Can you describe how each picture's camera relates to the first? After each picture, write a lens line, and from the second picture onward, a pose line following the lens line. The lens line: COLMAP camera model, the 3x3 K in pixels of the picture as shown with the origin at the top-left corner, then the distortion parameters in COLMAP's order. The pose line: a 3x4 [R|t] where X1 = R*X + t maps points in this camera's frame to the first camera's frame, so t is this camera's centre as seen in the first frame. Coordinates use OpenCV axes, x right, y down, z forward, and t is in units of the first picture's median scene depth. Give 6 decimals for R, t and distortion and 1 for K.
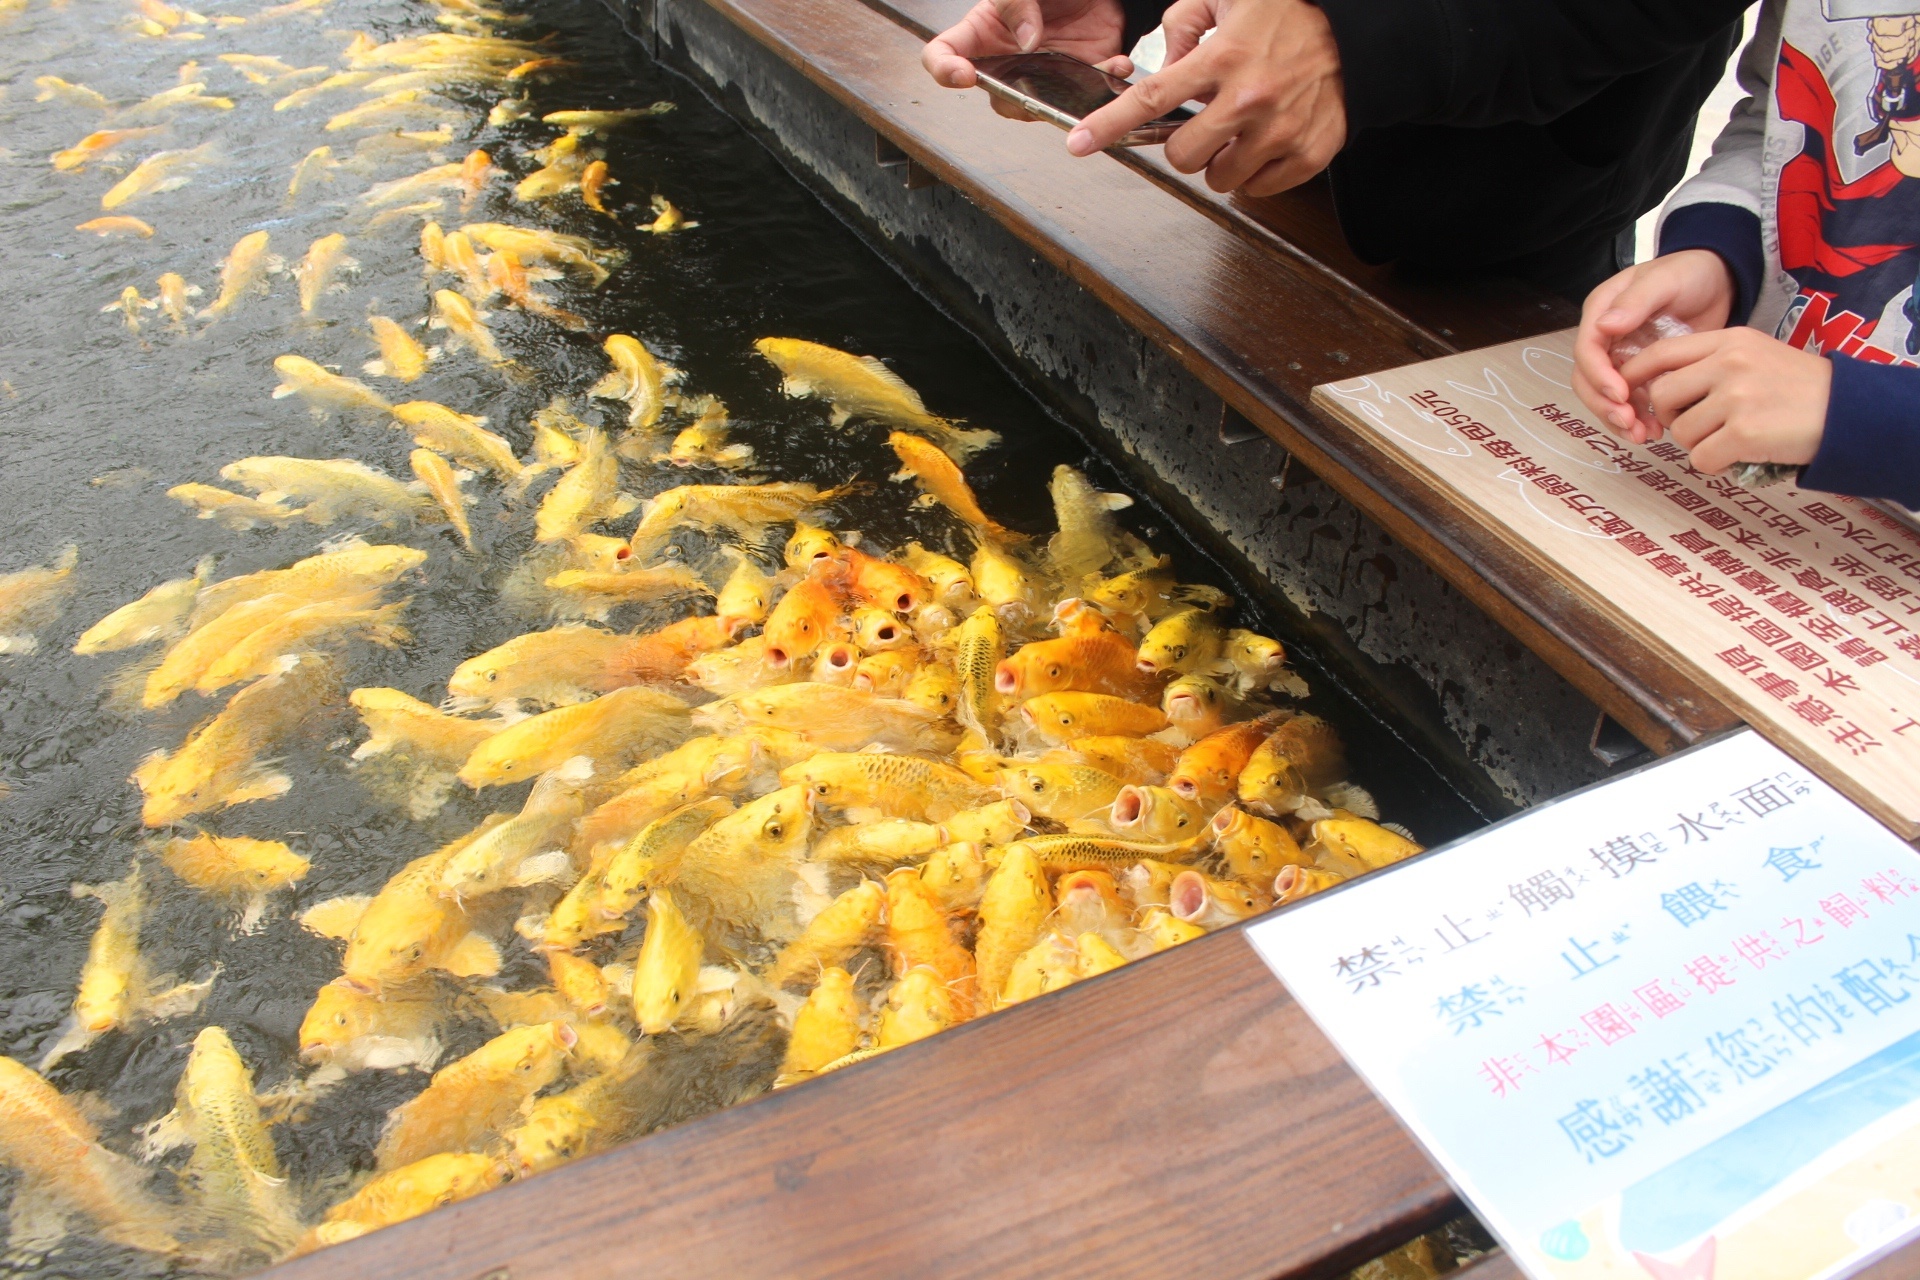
lens RADIAL K [[1604.3, 0, 960.0], [0, 1604.3, 640.0], [0, 0, 1]] dist [-0.154603, 0.130805]
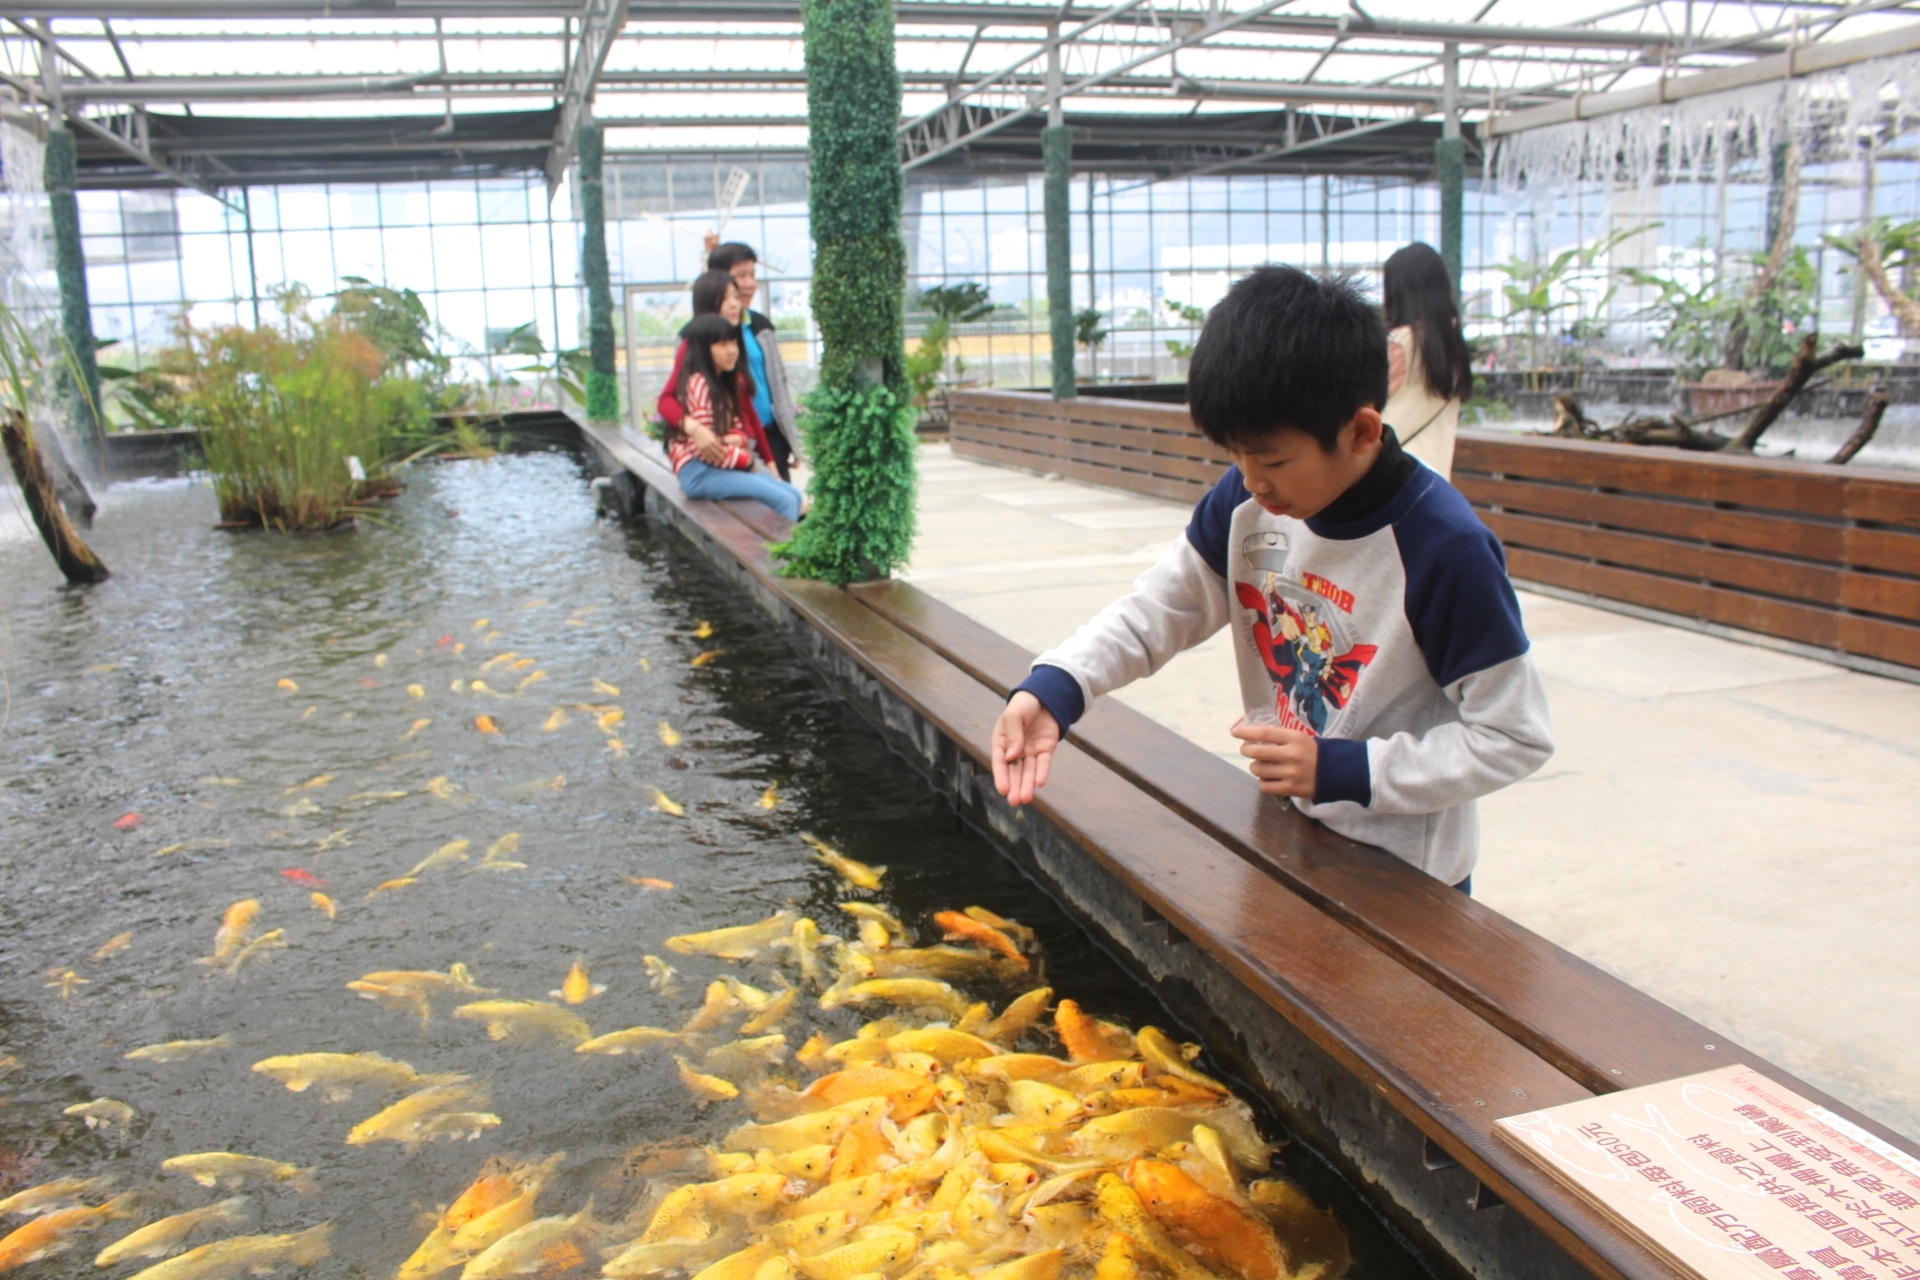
lens RADIAL K [[1604.3, 0, 960.0], [0, 1604.3, 640.0], [0, 0, 1]] dist [-0.154603, 0.130805]
pose [[0.984556, -0.023983, -0.173421, 0.040873], [-0.053002, 0.903253, -0.425822, 0.036689], [0.166856, 0.428437, 0.888032, -0.275045]]
